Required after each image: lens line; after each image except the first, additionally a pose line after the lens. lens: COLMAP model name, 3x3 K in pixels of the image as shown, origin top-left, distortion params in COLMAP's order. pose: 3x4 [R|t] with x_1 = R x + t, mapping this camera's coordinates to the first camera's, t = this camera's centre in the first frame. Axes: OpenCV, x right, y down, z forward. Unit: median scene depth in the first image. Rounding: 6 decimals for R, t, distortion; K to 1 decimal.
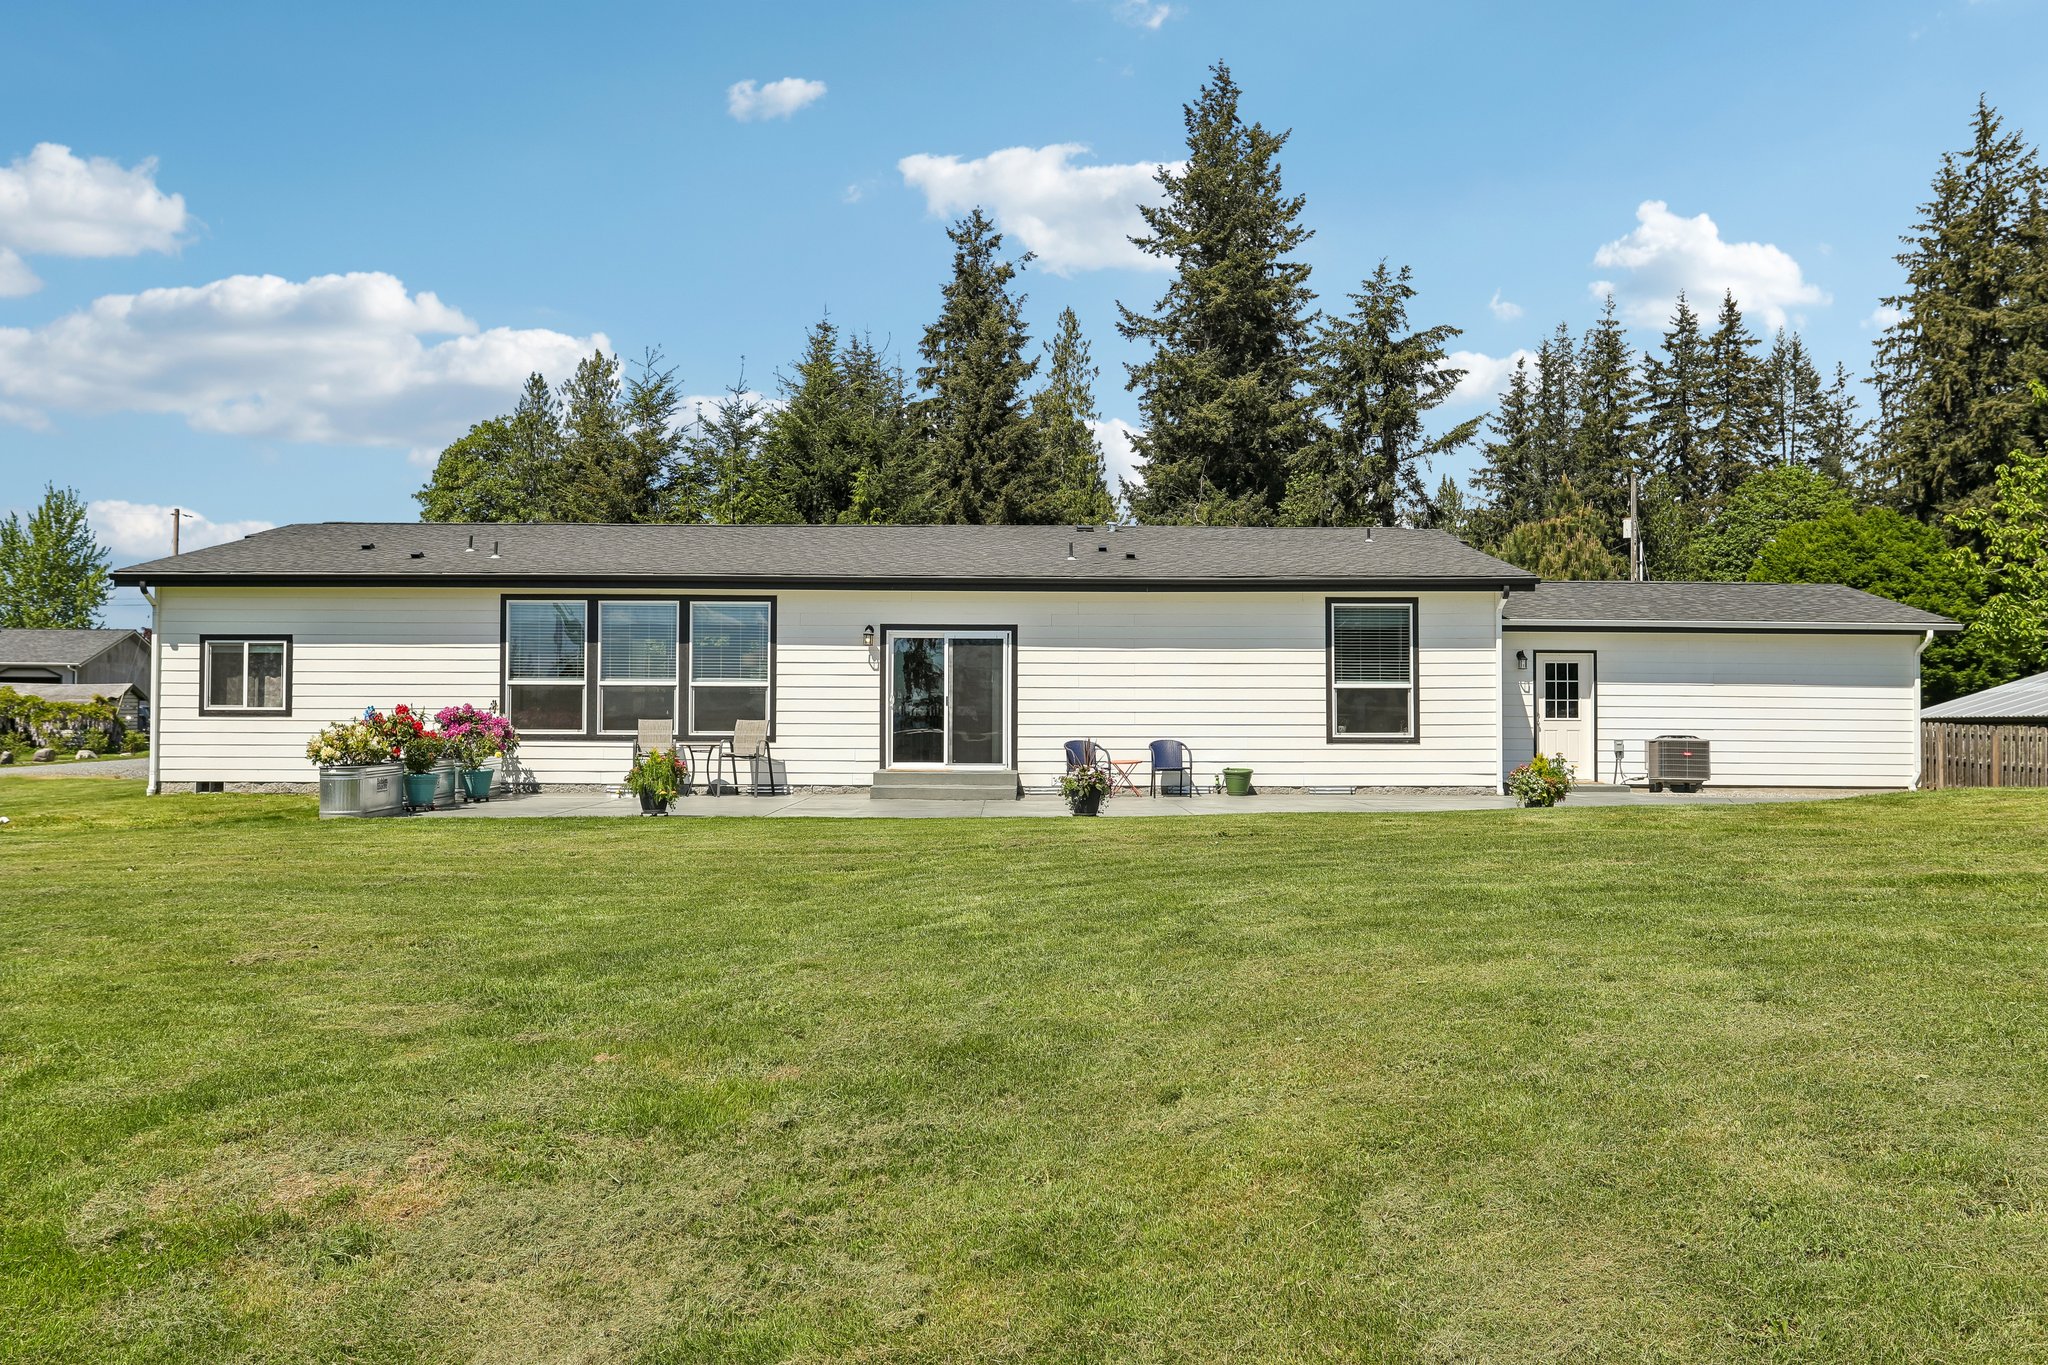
lens RADIAL K [[1766.0, 0, 1024.0], [0, 1766.0, 682.5], [0, 0, 1]] dist [0.006588, 0.002249]
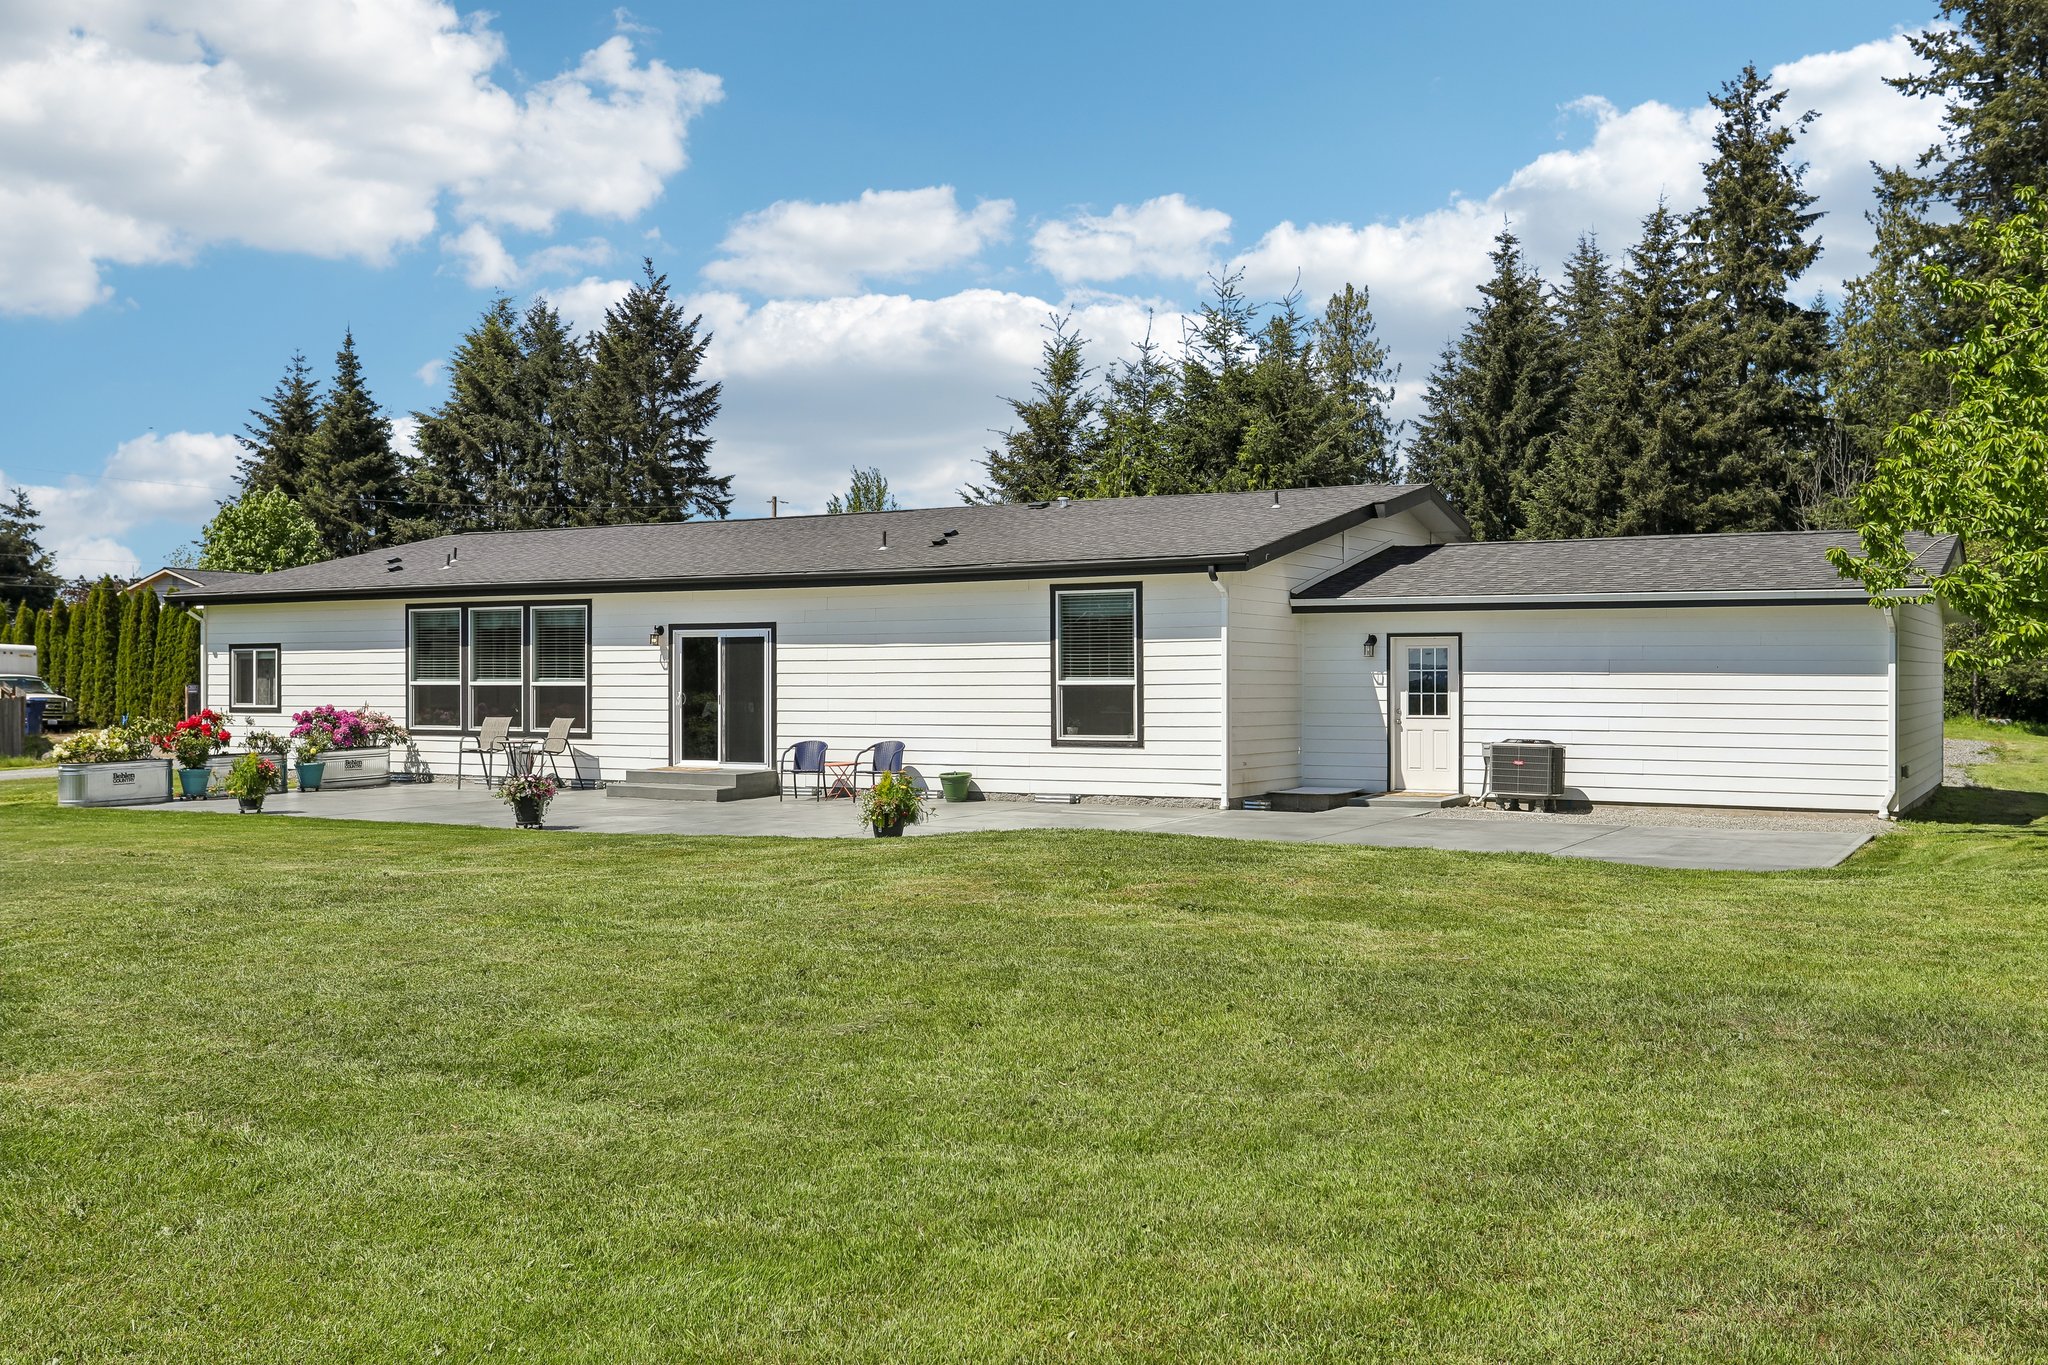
lens RADIAL K [[1952.0, 0, 1024.0], [0, 1952.0, 682.5], [0, 0, 1]] dist [0.007886, -0.010198]
pose [[0.861295, -0.004657, -0.508083, 0.665690], [0.017905, 0.999615, 0.021191, -0.019619], [0.507789, -0.027349, 0.861047, 0.133918]]
